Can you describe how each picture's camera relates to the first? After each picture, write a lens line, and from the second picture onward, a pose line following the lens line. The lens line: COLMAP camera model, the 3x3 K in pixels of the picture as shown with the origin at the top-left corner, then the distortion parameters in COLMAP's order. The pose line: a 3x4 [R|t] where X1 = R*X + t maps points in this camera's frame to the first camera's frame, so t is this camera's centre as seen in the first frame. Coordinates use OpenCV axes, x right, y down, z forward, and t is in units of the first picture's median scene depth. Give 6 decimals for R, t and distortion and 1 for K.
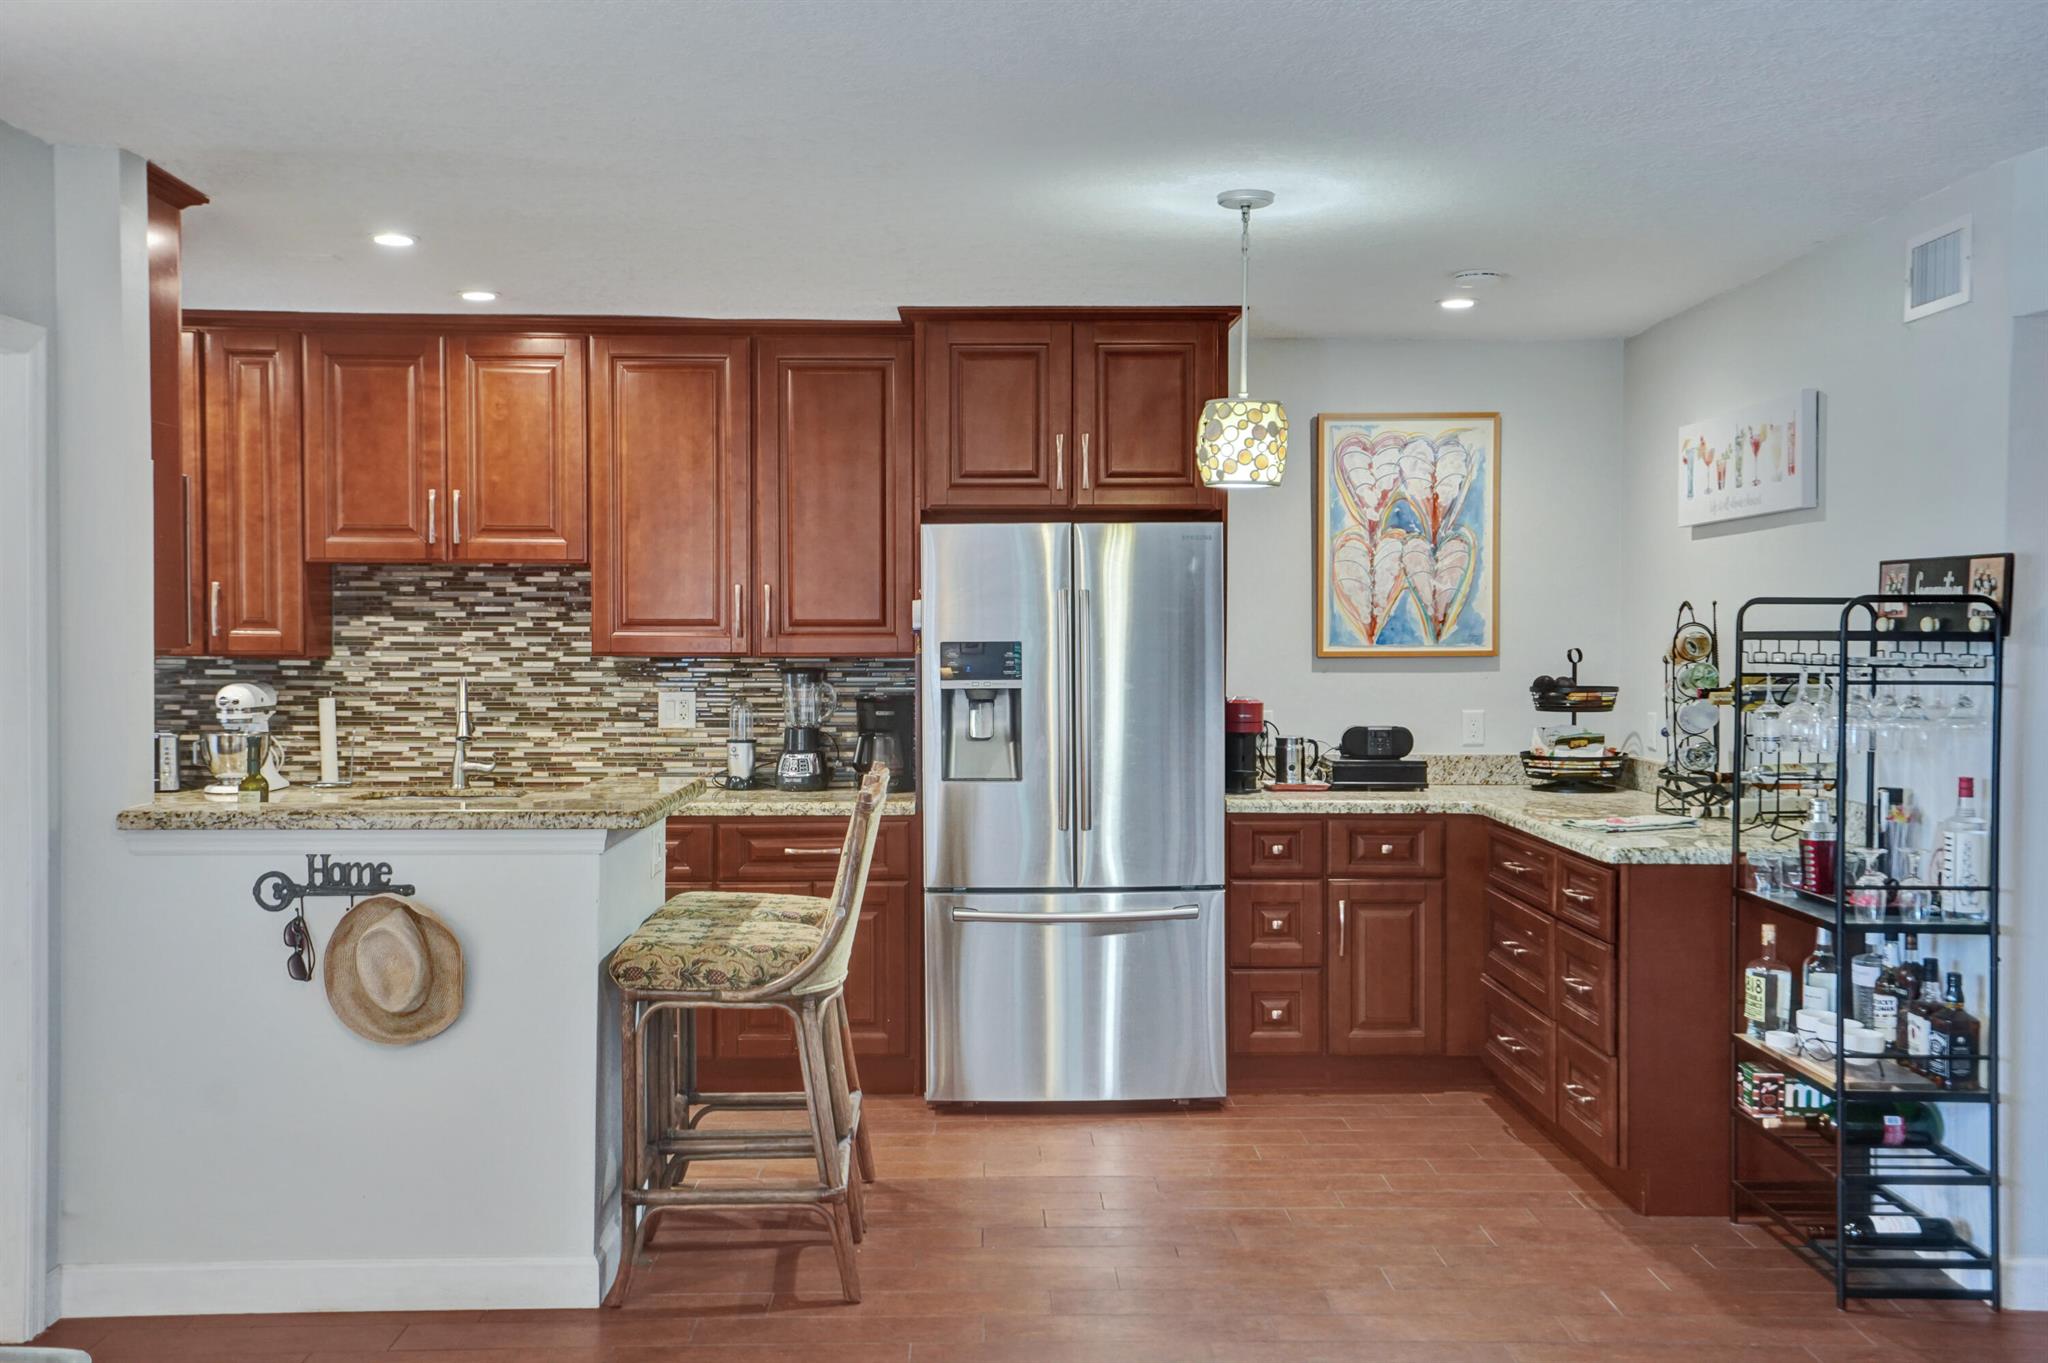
lens RADIAL K [[1984.1, 0, 1019.6], [0, 1984.1, 675.1], [0, 0, 1]] dist [0.065315, 0.000000]
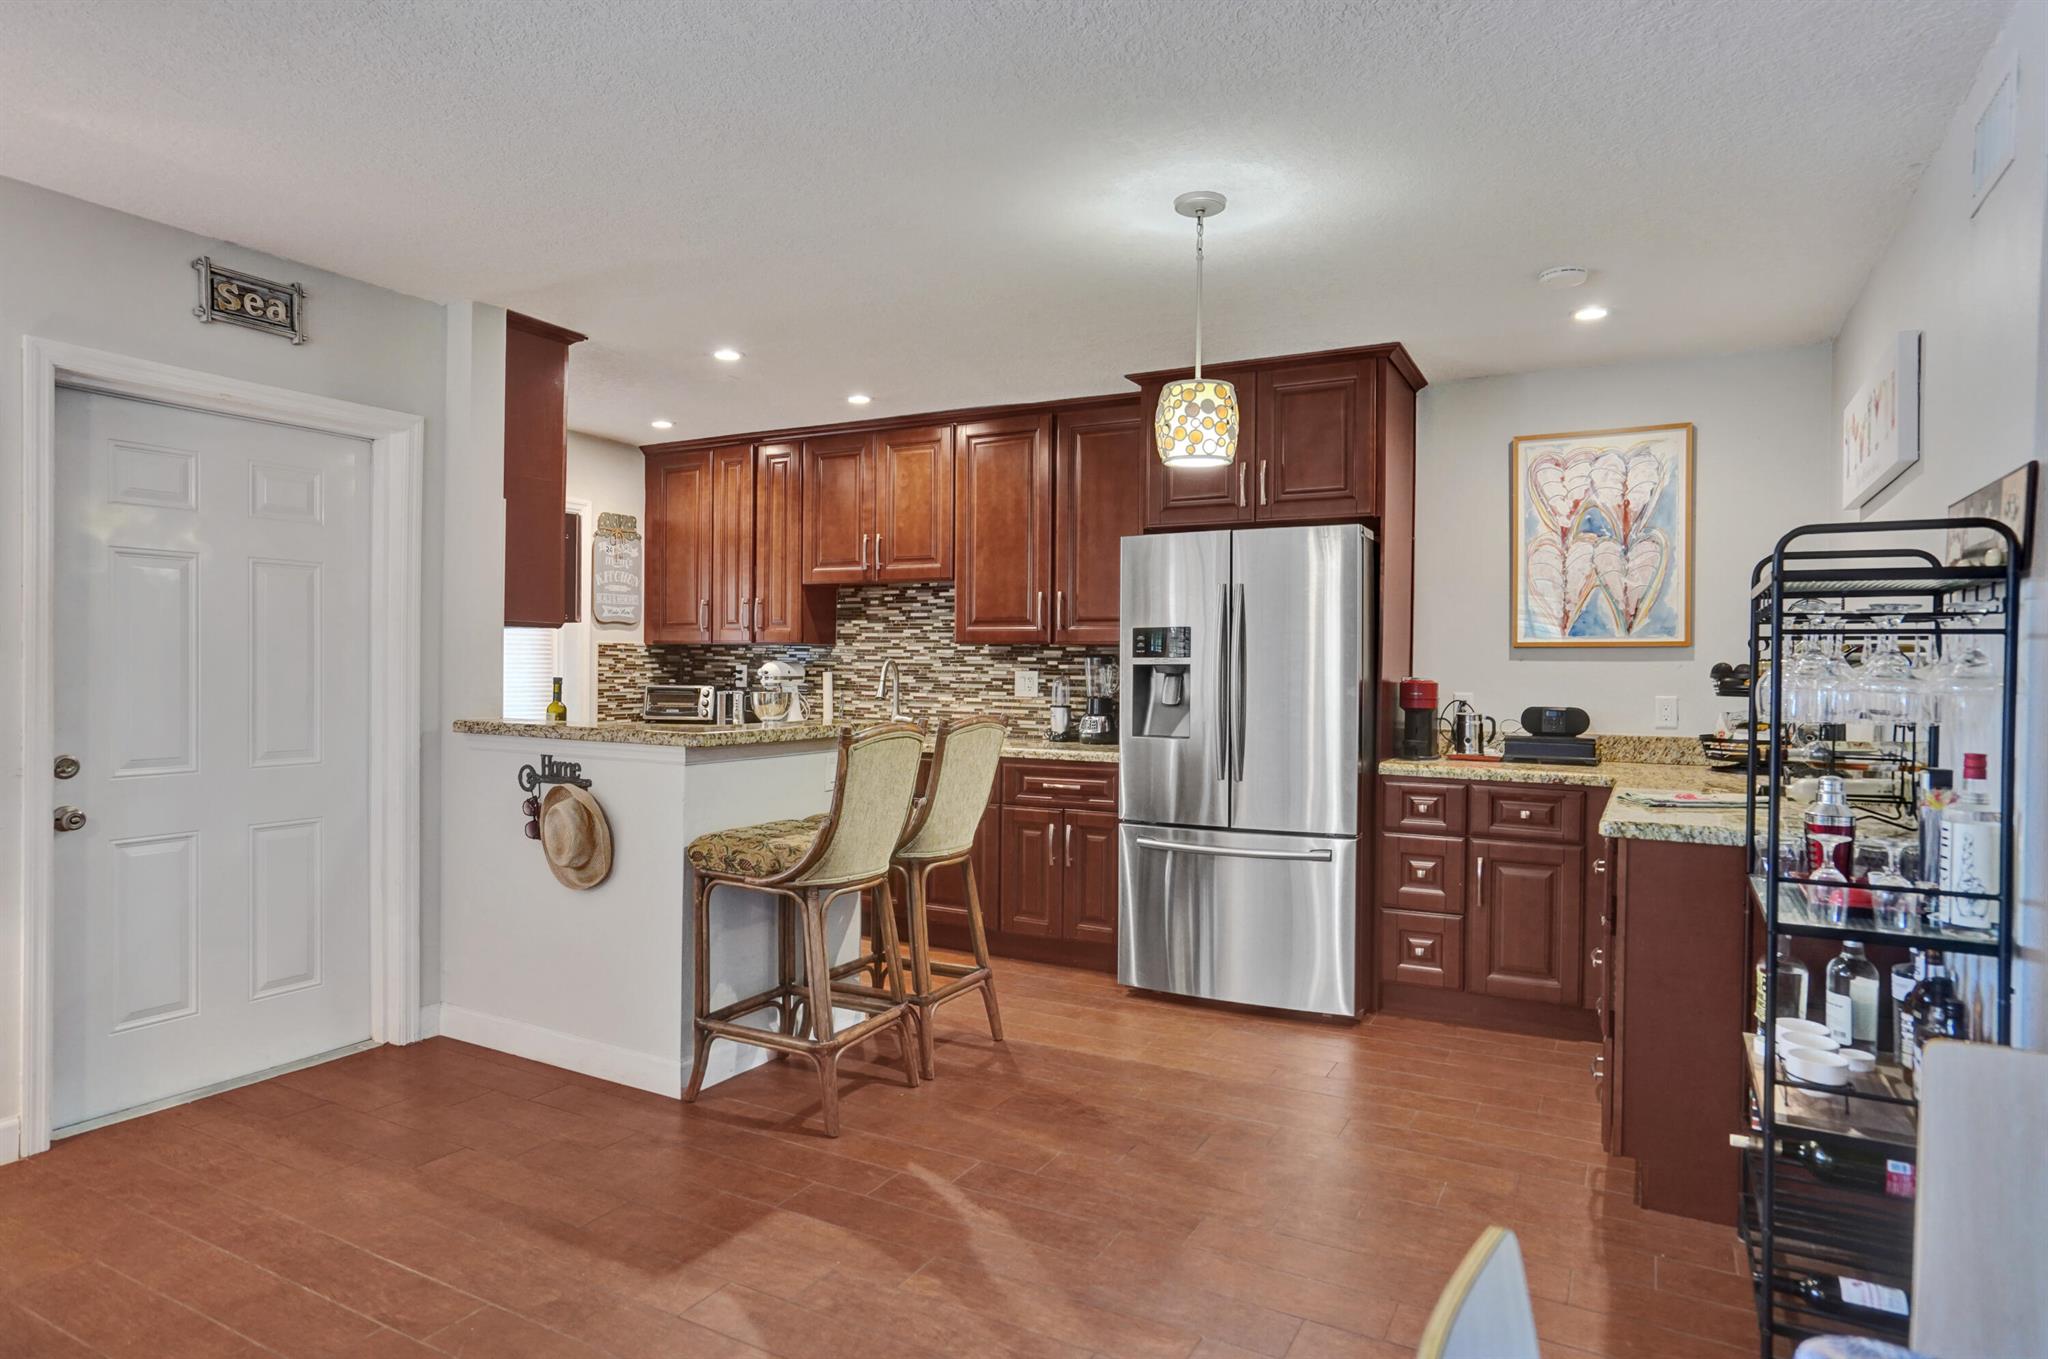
lens RADIAL K [[1178.9, 0, 973.3], [0, 1178.9, 671.2], [0, 0, 1]] dist [-0.025420, 0.011653]
pose [[0.866294, 0.011920, -0.499392, 0.227589], [-0.020758, 0.999711, -0.012146, 0.020542], [0.499102, 0.020888, 0.866291, 0.260977]]
